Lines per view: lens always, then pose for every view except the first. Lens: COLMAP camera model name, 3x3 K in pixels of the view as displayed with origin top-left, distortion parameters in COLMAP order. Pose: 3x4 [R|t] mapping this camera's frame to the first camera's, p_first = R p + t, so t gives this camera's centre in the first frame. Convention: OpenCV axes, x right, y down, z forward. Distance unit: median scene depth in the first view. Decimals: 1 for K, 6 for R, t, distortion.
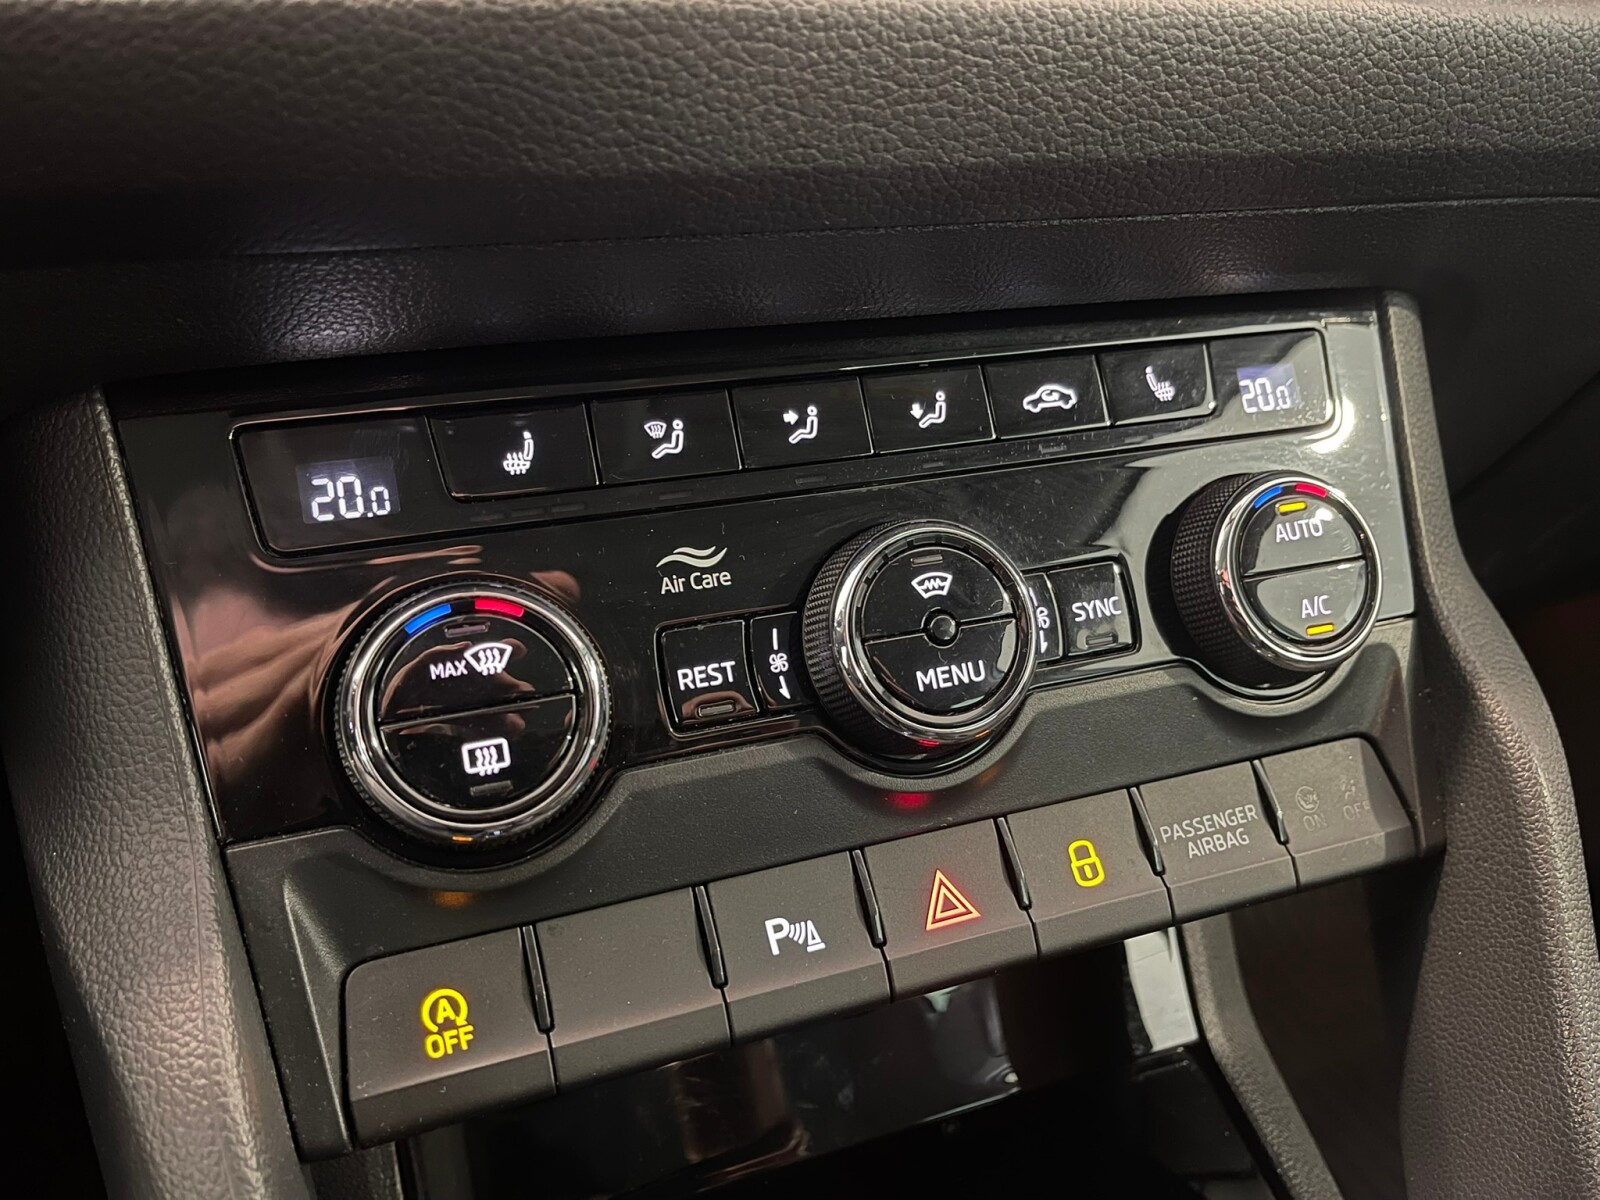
lens RADIAL K [[1218.7, 0, 809.3], [0, 1218.7, 607.3], [0, 0, 1]] dist [0.076910, -0.110899]
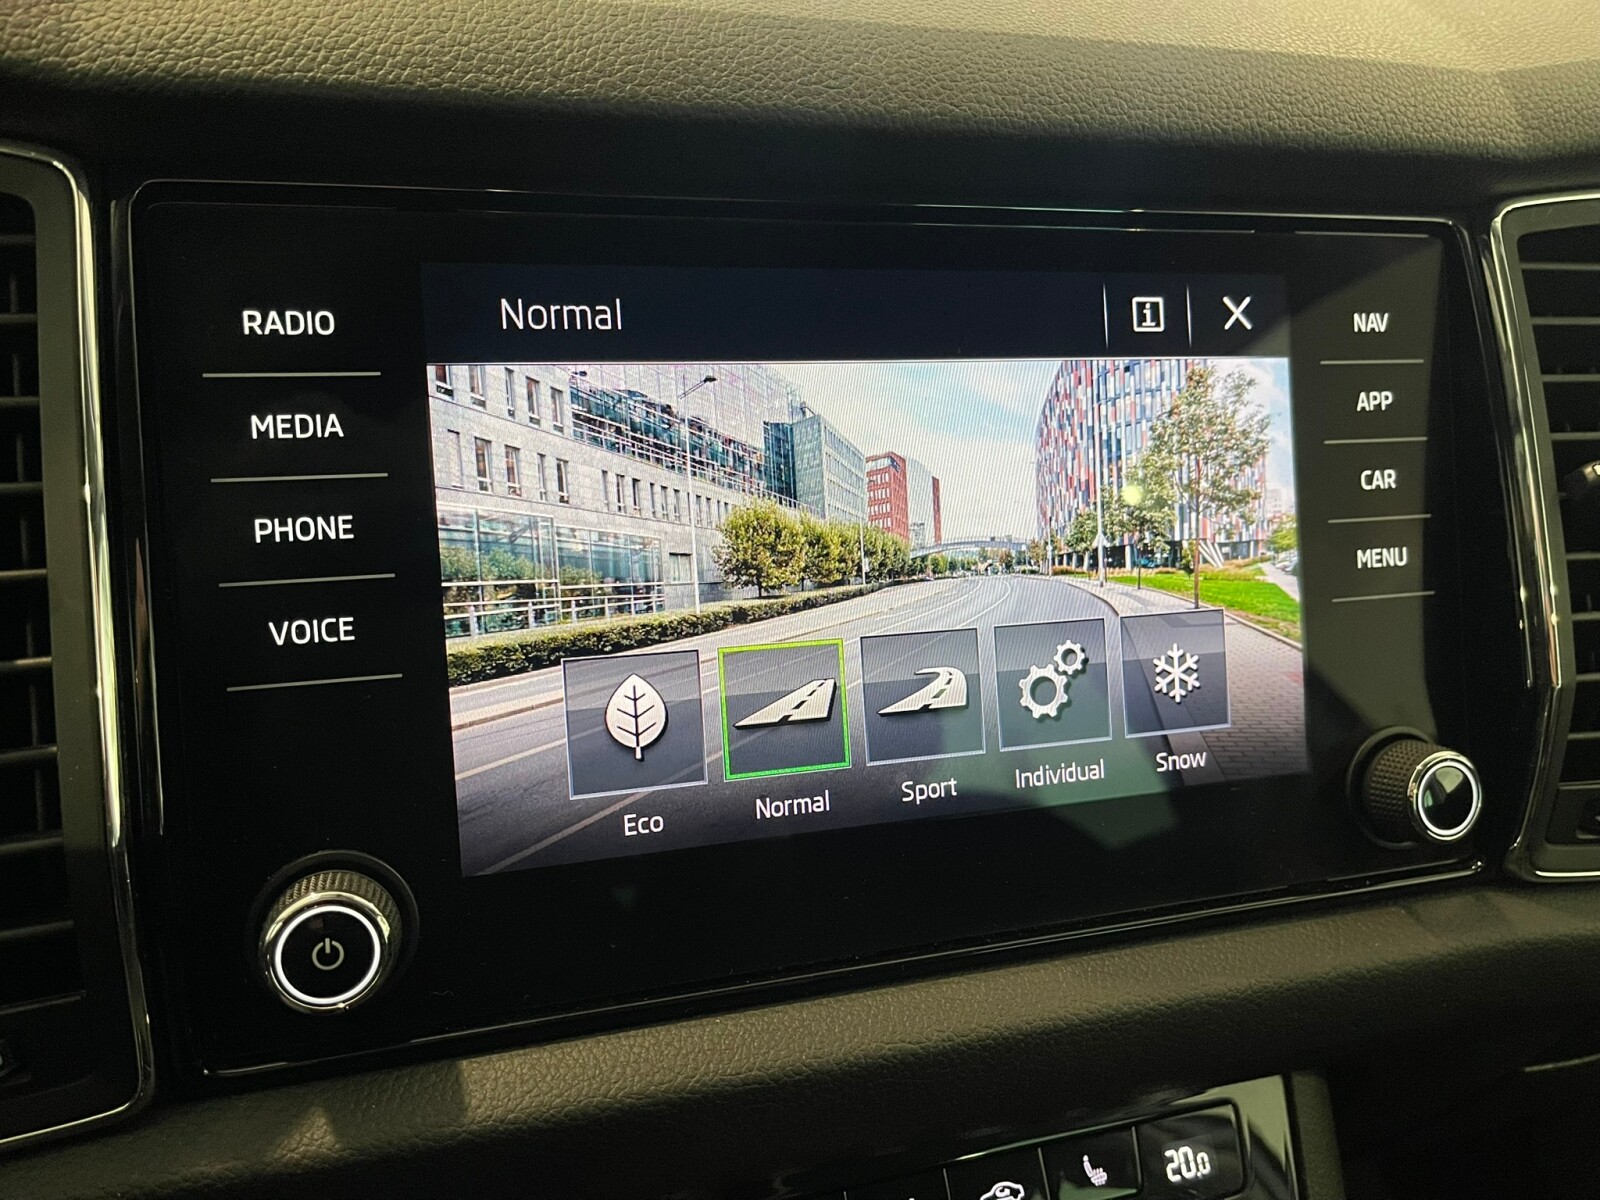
lens RADIAL K [[1218.7, 0, 795.1], [0, 1218.7, 610.0], [0, 0, 1]] dist [0.076910, -0.110899]
pose [[0.997984, 0.027443, -0.057224, 0.044269], [-0.035791, 0.987980, -0.150384, -0.579974], [0.052409, 0.152129, 0.986970, -0.343333]]
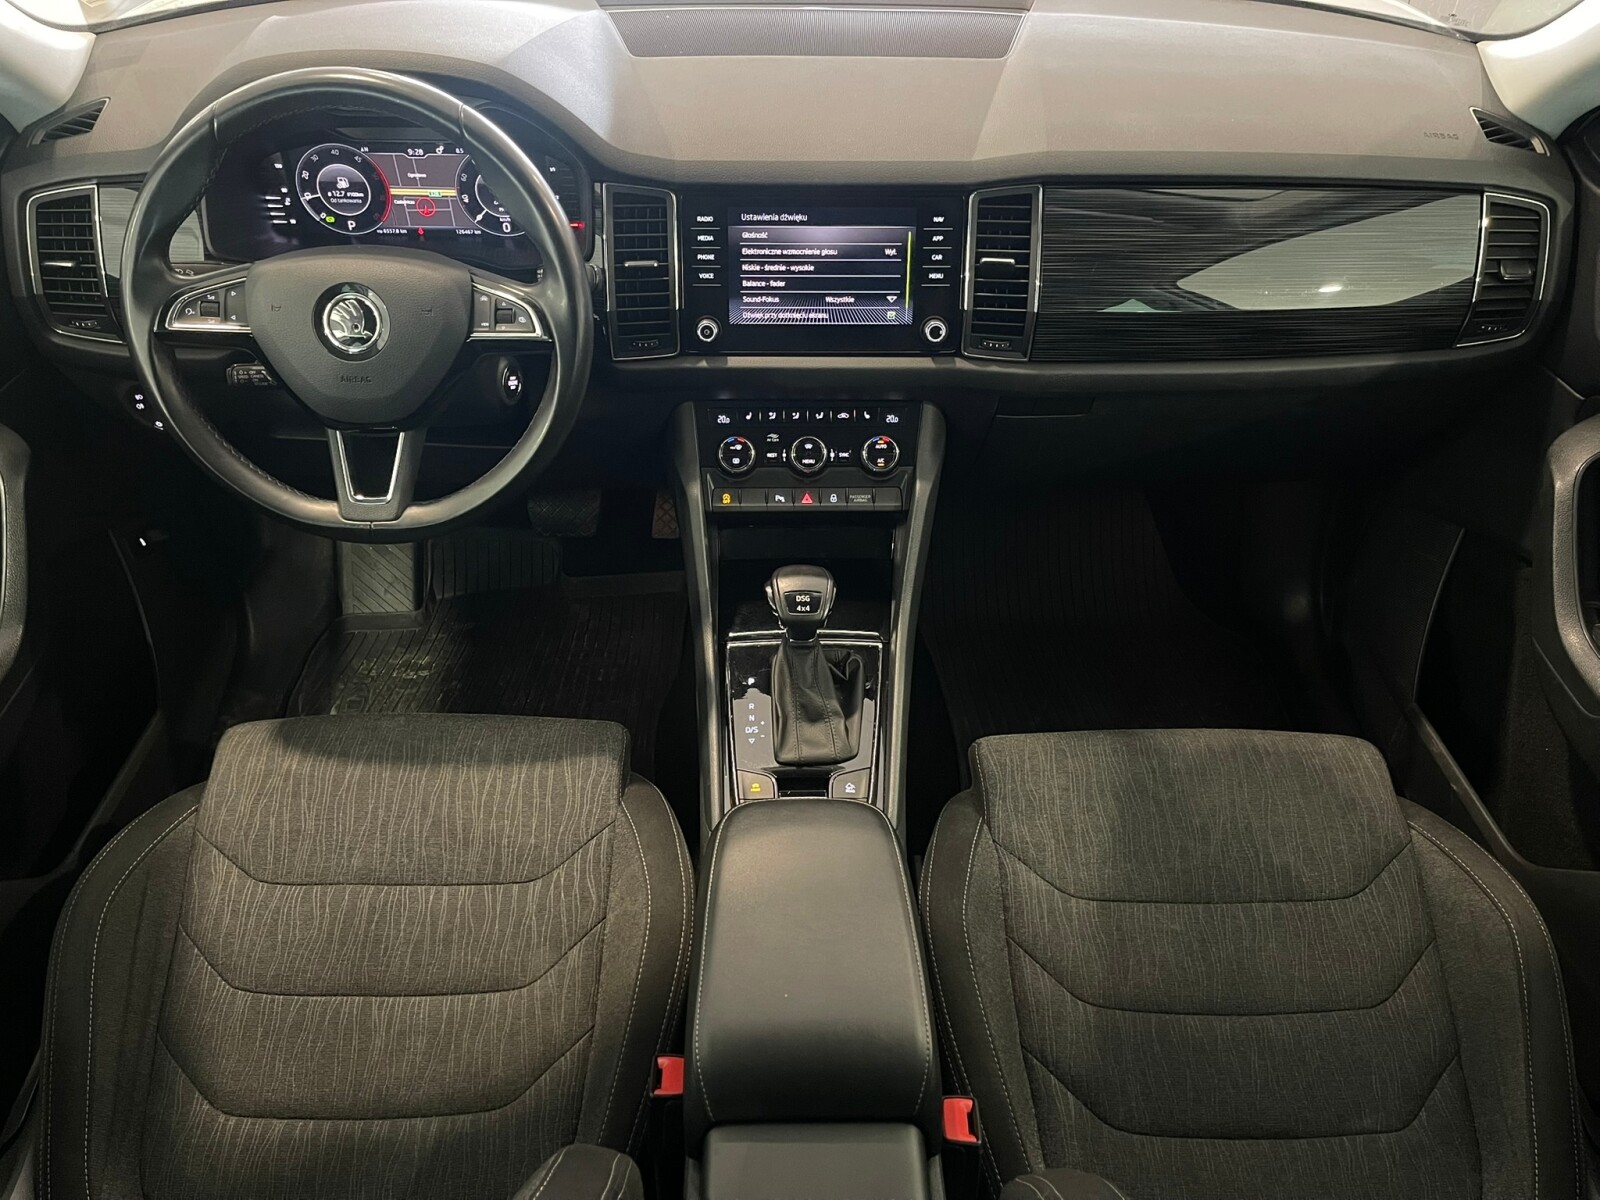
lens RADIAL K [[1218.7, 0, 789.9], [0, 1218.7, 610.8], [0, 0, 1]] dist [0.076910, -0.110899]
pose [[0.940361, 0.197511, -0.276966, 1.737493], [-0.144799, 0.969142, 0.199493, -0.395647], [0.307821, -0.147491, 0.939943, -4.568915]]
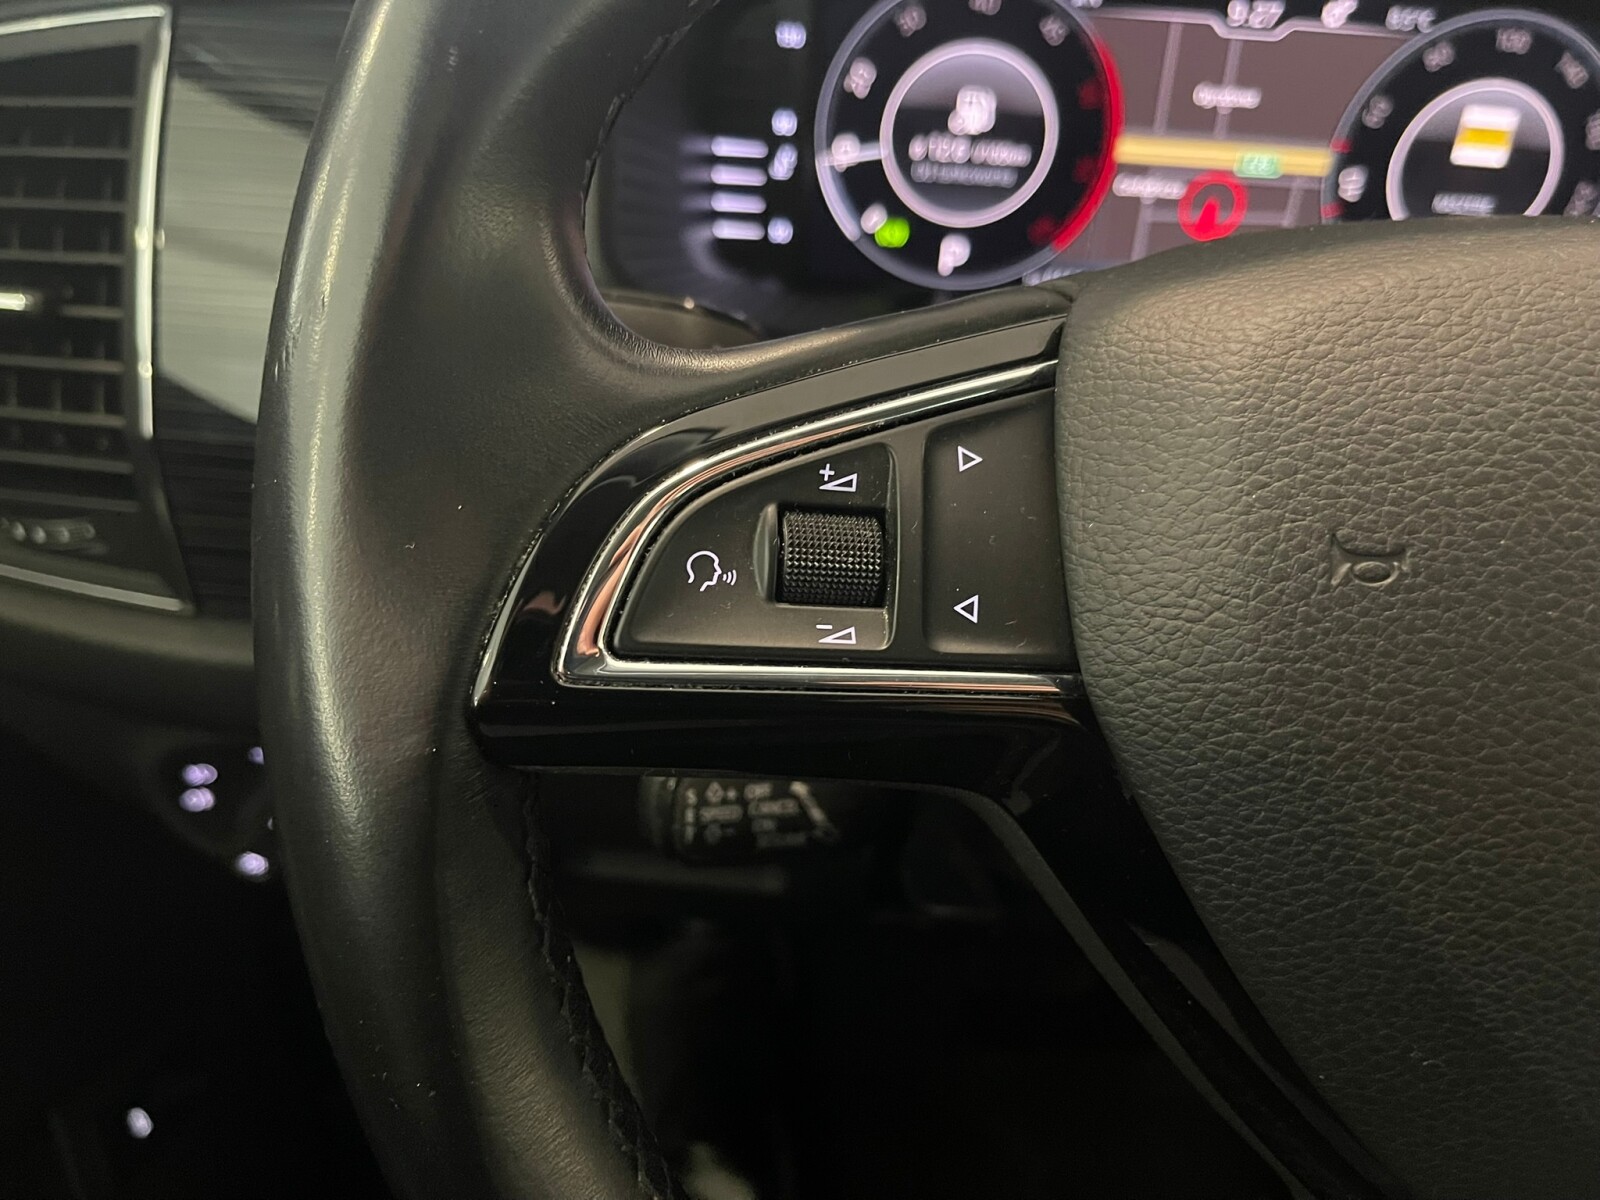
lens RADIAL K [[1218.7, 0, 825.1], [0, 1218.7, 595.9], [0, 0, 1]] dist [0.076910, -0.110899]
pose [[0.937380, 0.200887, -0.284541, -1.633183], [-0.195675, 0.979545, 0.046938, -0.260269], [0.288150, 0.011678, 0.957514, -1.356027]]
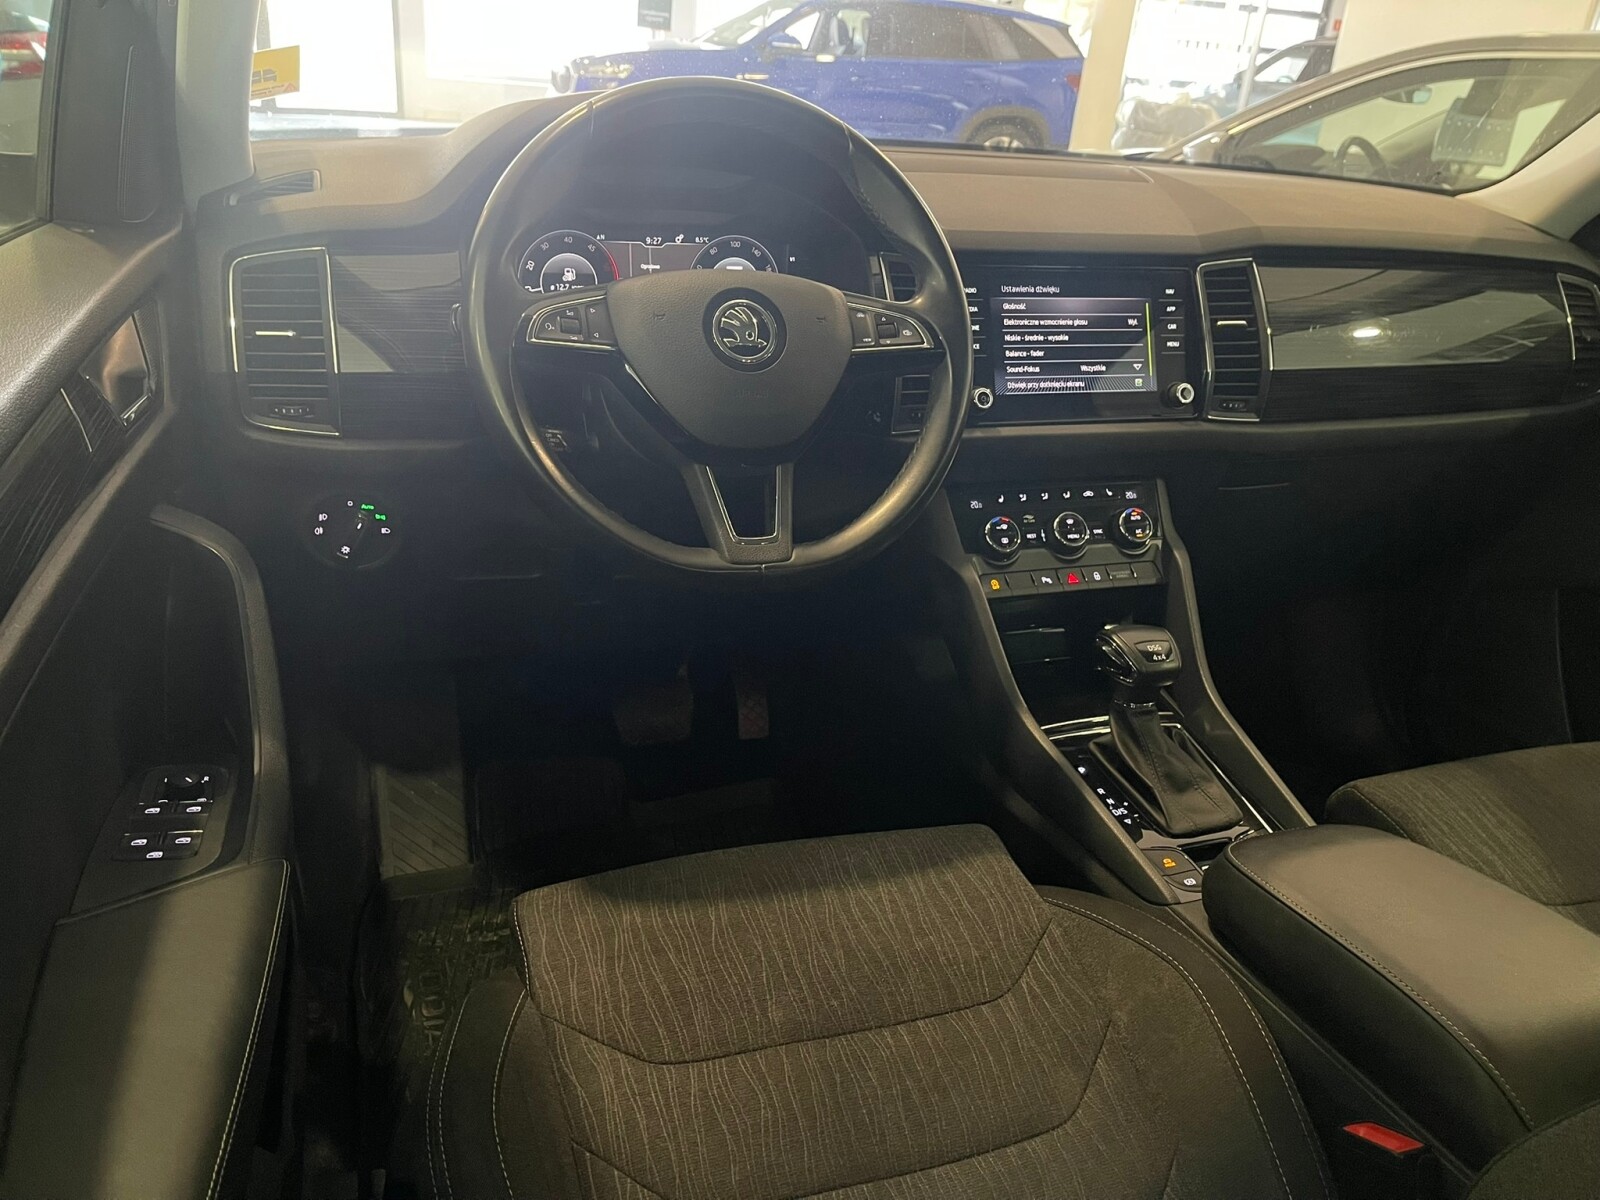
lens RADIAL K [[1218.7, 0, 789.0], [0, 1218.7, 608.7], [0, 0, 1]] dist [0.076910, -0.110899]
pose [[0.999739, 0.016331, -0.015992, -1.059163], [-0.018624, 0.987626, -0.155717, 1.230923], [0.013251, 0.155974, 0.987672, -4.399275]]
